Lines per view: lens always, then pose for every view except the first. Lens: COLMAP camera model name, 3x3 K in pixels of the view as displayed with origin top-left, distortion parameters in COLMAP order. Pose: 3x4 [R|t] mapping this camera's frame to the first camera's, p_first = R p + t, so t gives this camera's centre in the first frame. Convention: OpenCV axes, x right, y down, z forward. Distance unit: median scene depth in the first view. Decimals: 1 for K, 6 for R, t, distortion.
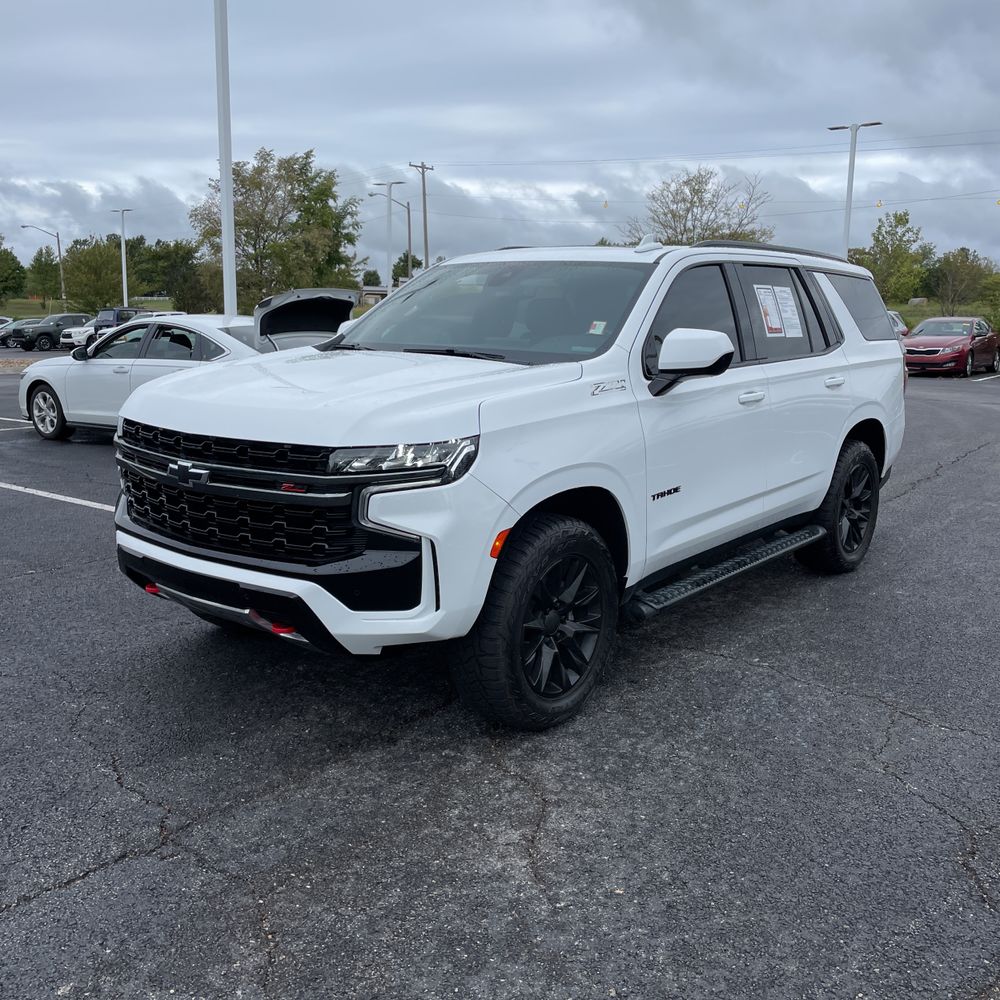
lens RADIAL K [[1030.9, 0, 498.3], [0, 1030.9, 481.7], [0, 0, 1]] dist [0.087732, -0.130376]
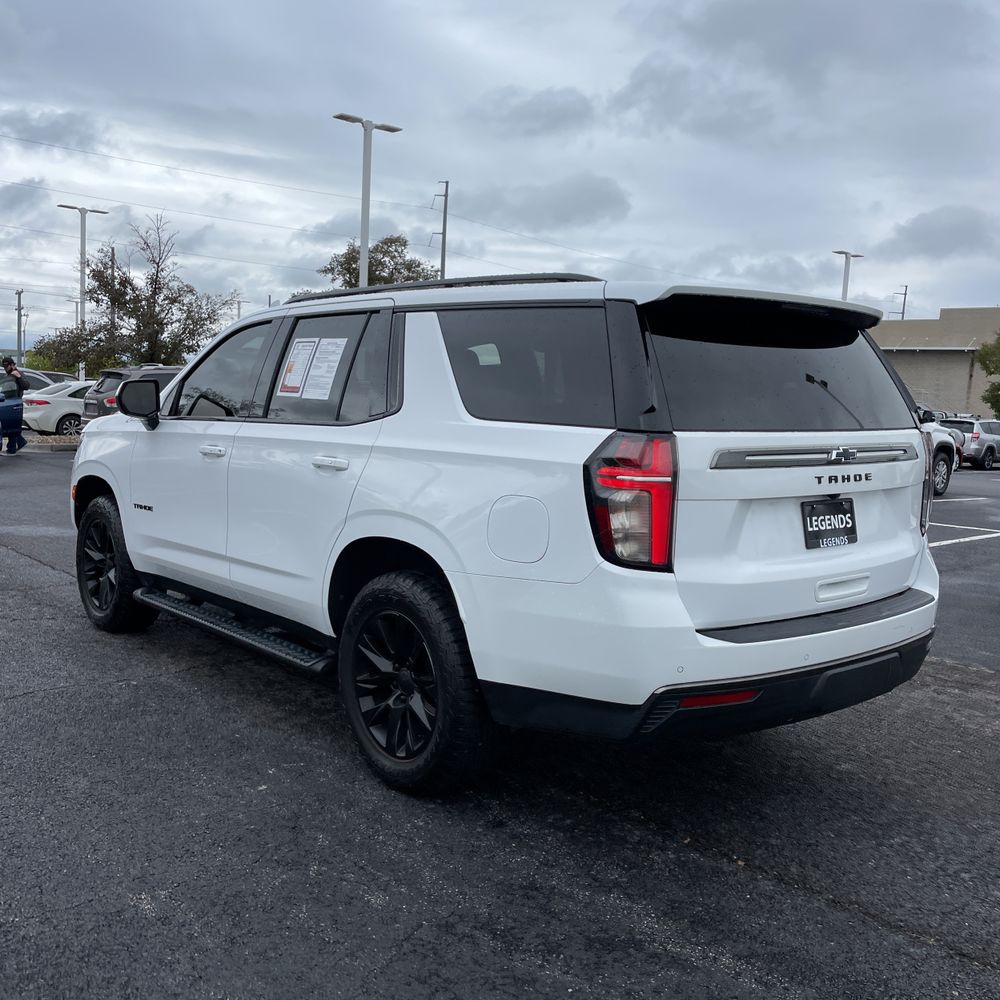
lens RADIAL K [[1010.8, 0, 509.0], [0, 1010.8, 495.7], [0, 0, 1]] dist [0.067430, -0.004611]
pose [[-0.165318, 0.087955, -0.982310, 1.335424], [-0.191254, 0.974249, 0.119420, -0.240757], [0.967518, 0.207613, -0.144239, 1.626562]]
